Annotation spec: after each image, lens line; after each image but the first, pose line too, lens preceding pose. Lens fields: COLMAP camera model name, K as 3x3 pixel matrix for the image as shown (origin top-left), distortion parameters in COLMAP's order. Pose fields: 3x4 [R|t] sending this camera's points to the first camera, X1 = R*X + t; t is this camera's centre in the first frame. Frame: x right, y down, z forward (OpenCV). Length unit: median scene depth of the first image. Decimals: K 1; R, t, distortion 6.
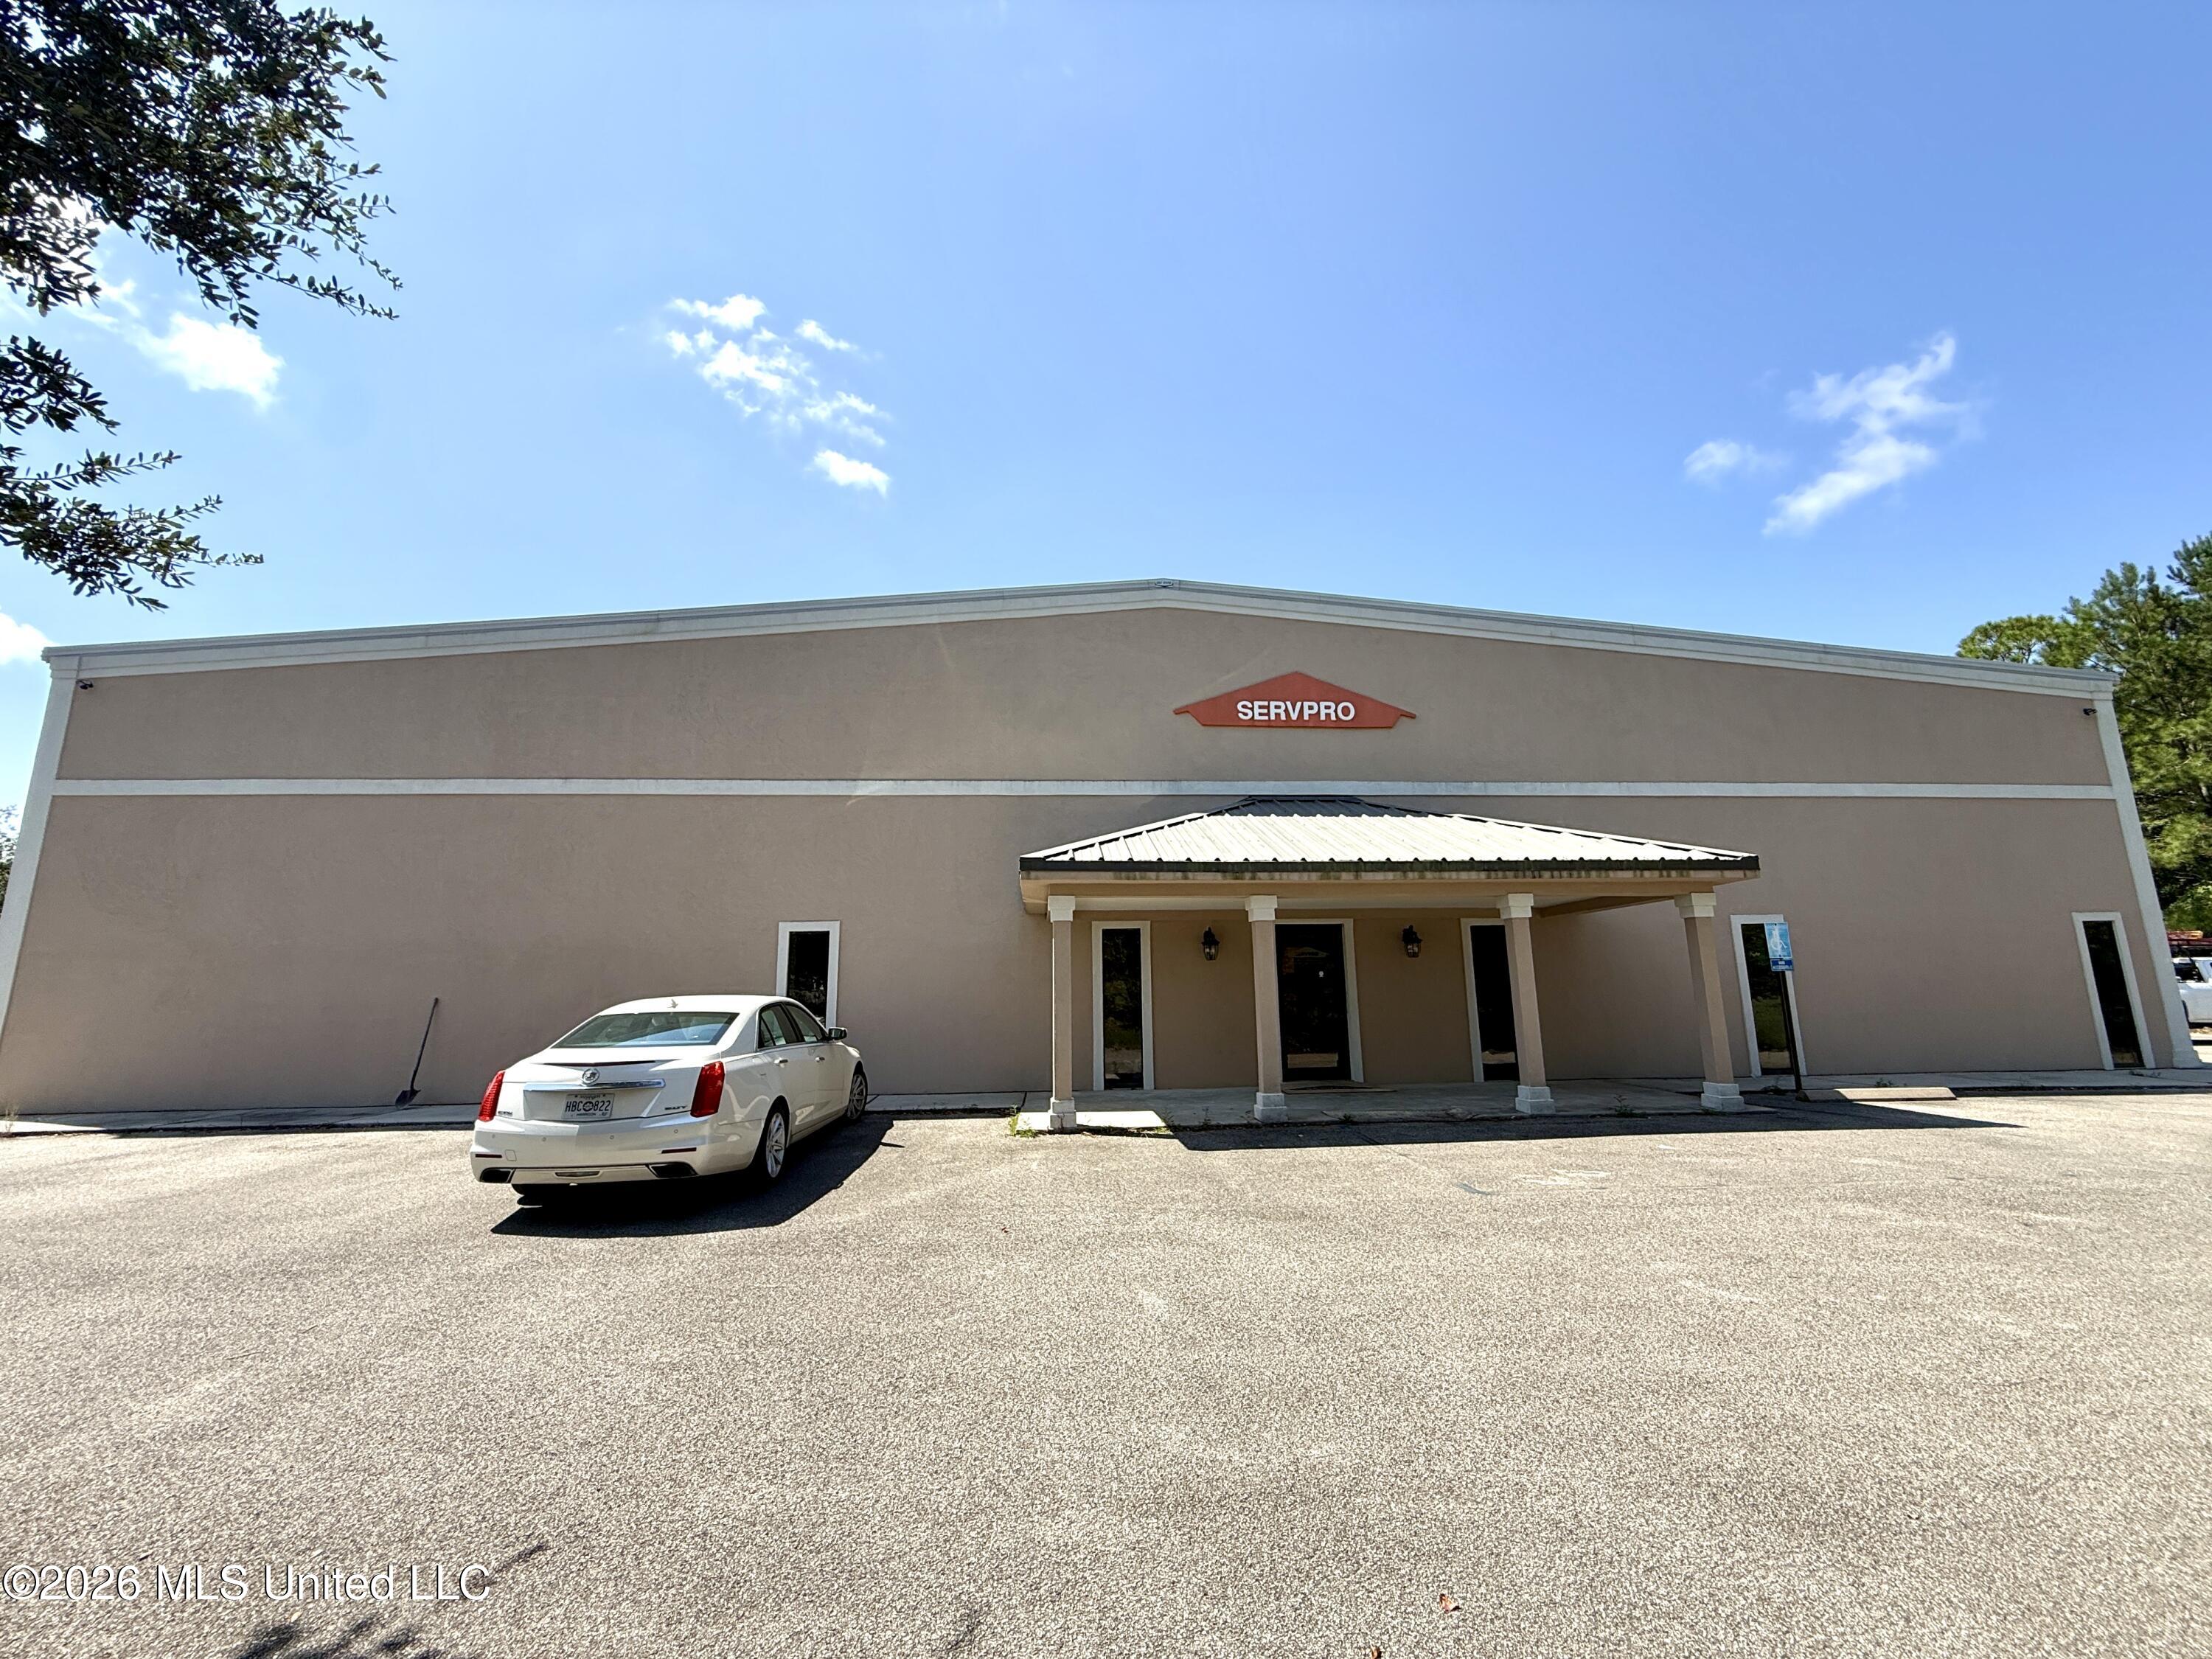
lens RADIAL K [[884.1, 0, 1106.0], [0, 884.1, 829.5], [0, 0, 1]] dist [0.000526, 0.000393]
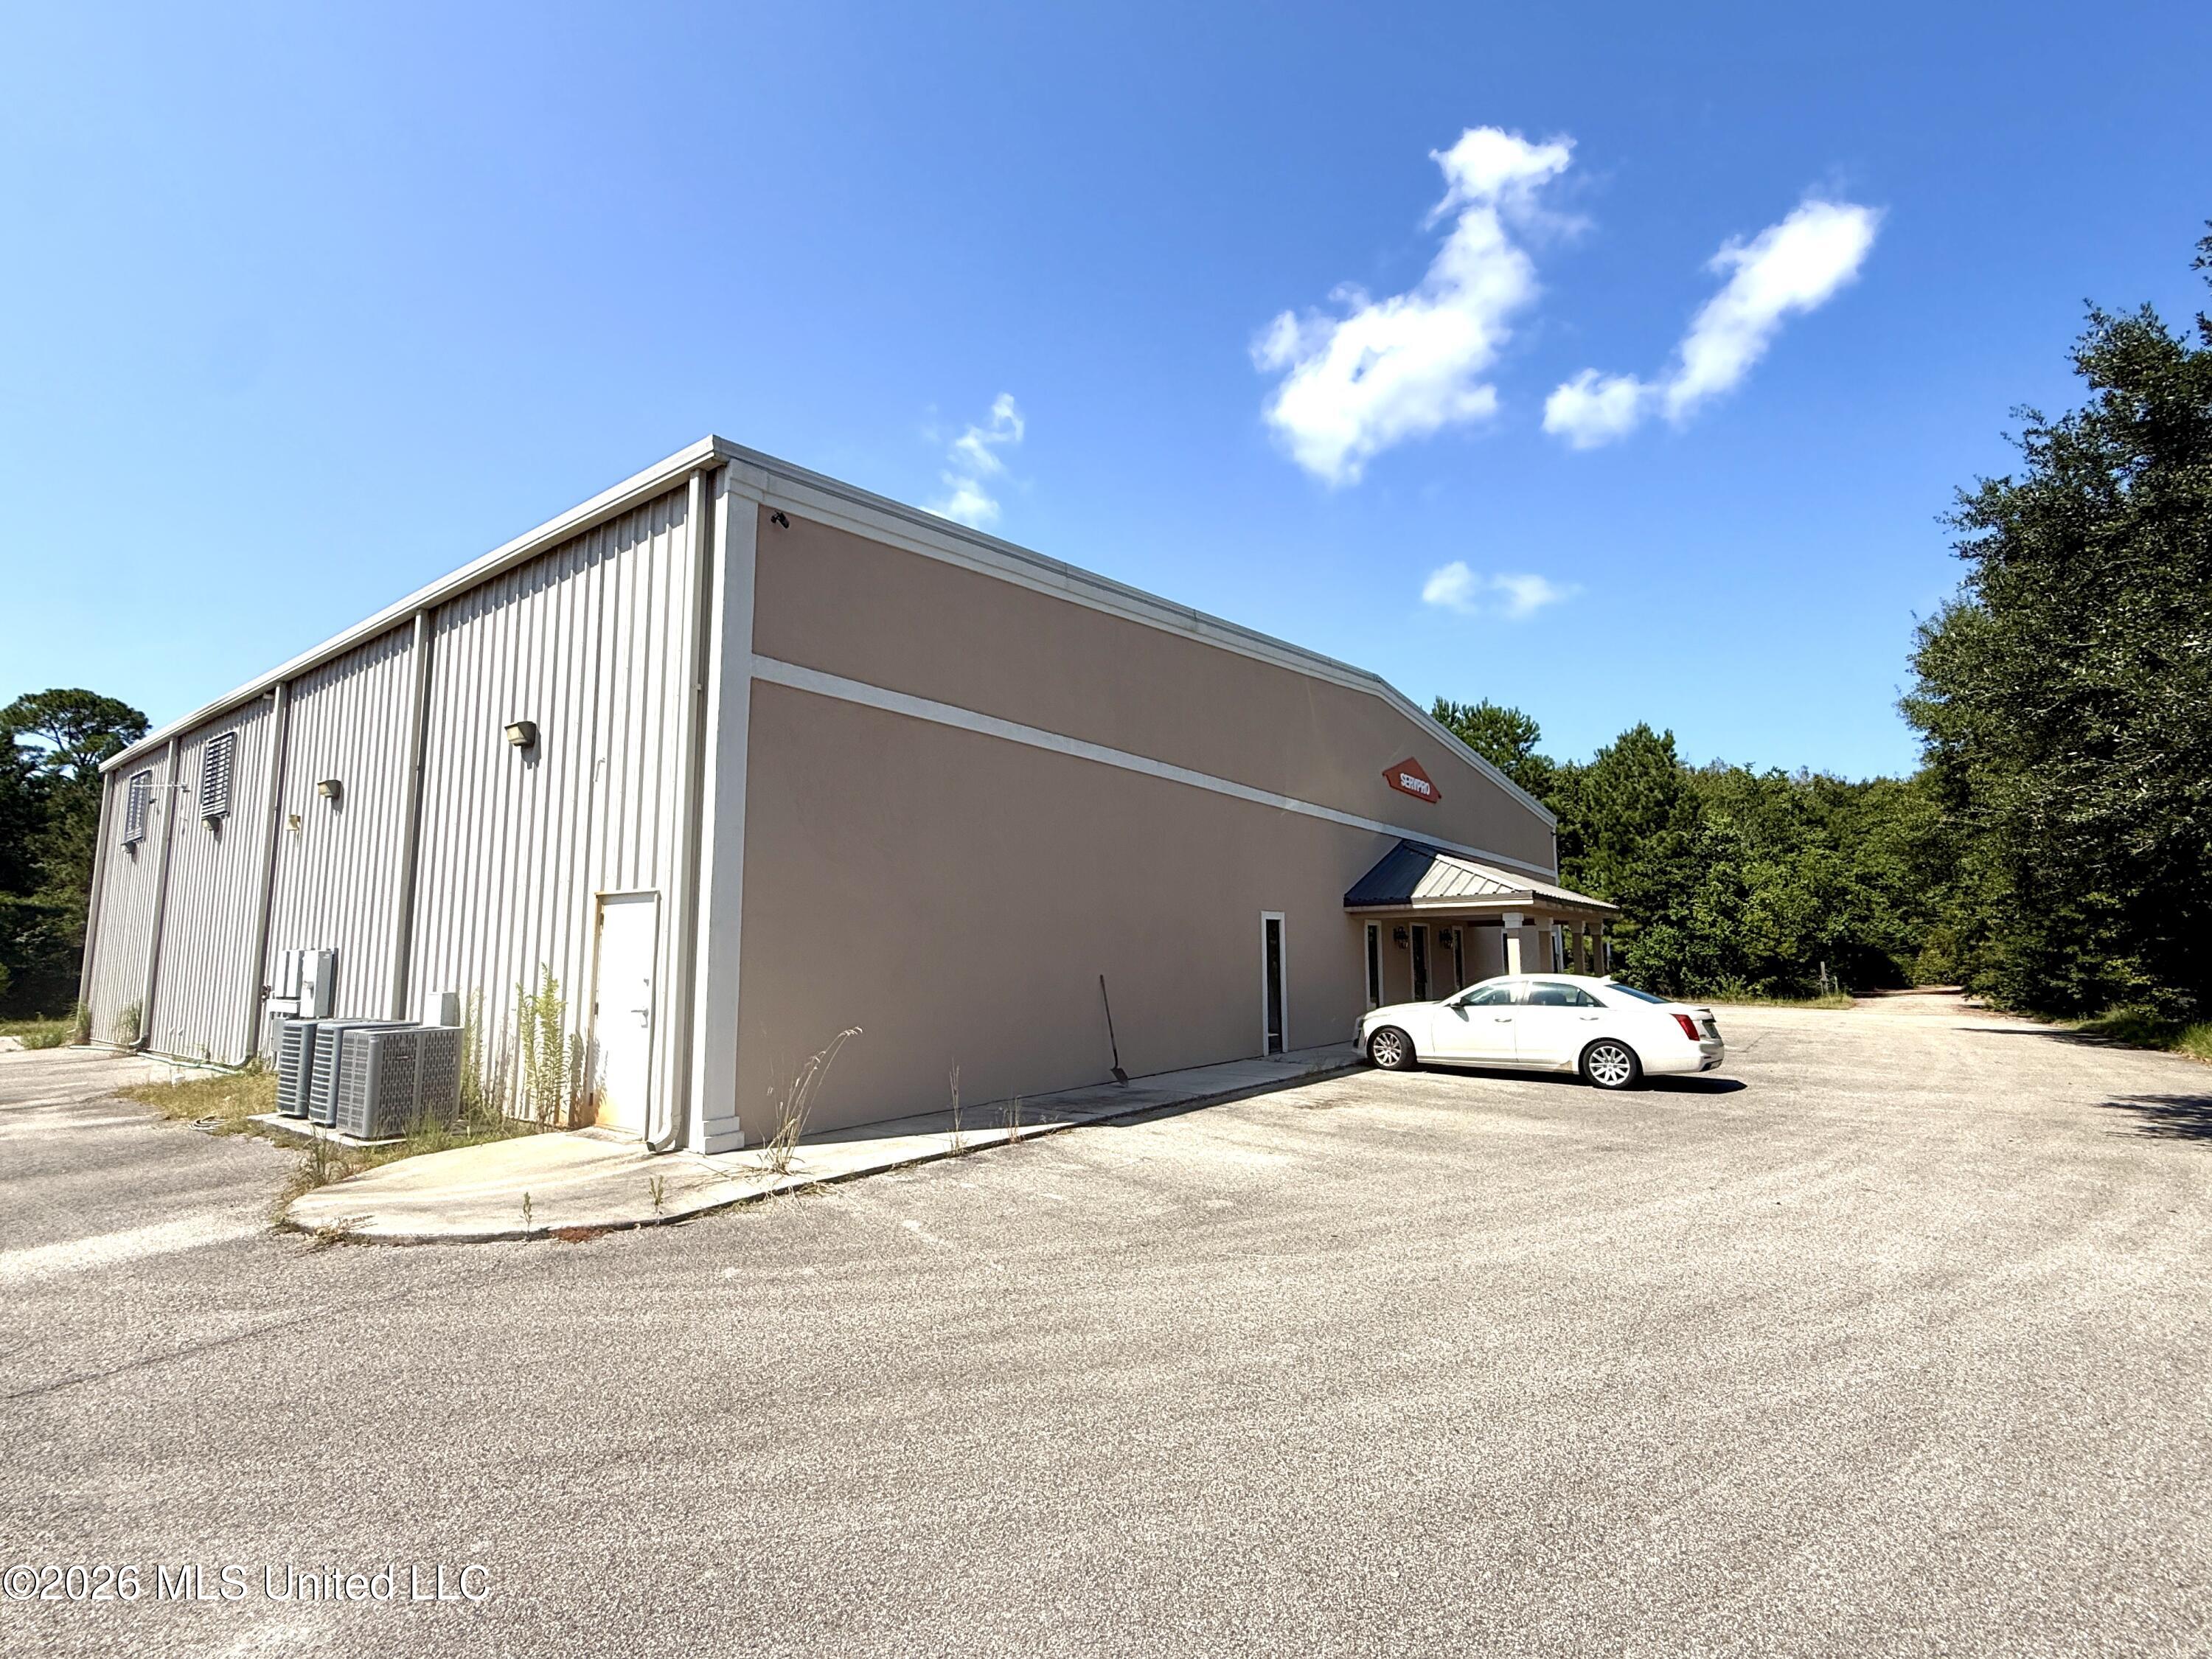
lens RADIAL K [[1026.2, 0, 1106.0], [0, 1026.2, 829.5], [0, 0, 1]] dist [-0.000146, -0.000006]
pose [[0.636987, 0.103809, 0.763853, -1.486513], [-0.146863, 0.989085, -0.011948, 0.041532], [-0.756756, -0.104571, 0.645279, 0.266577]]
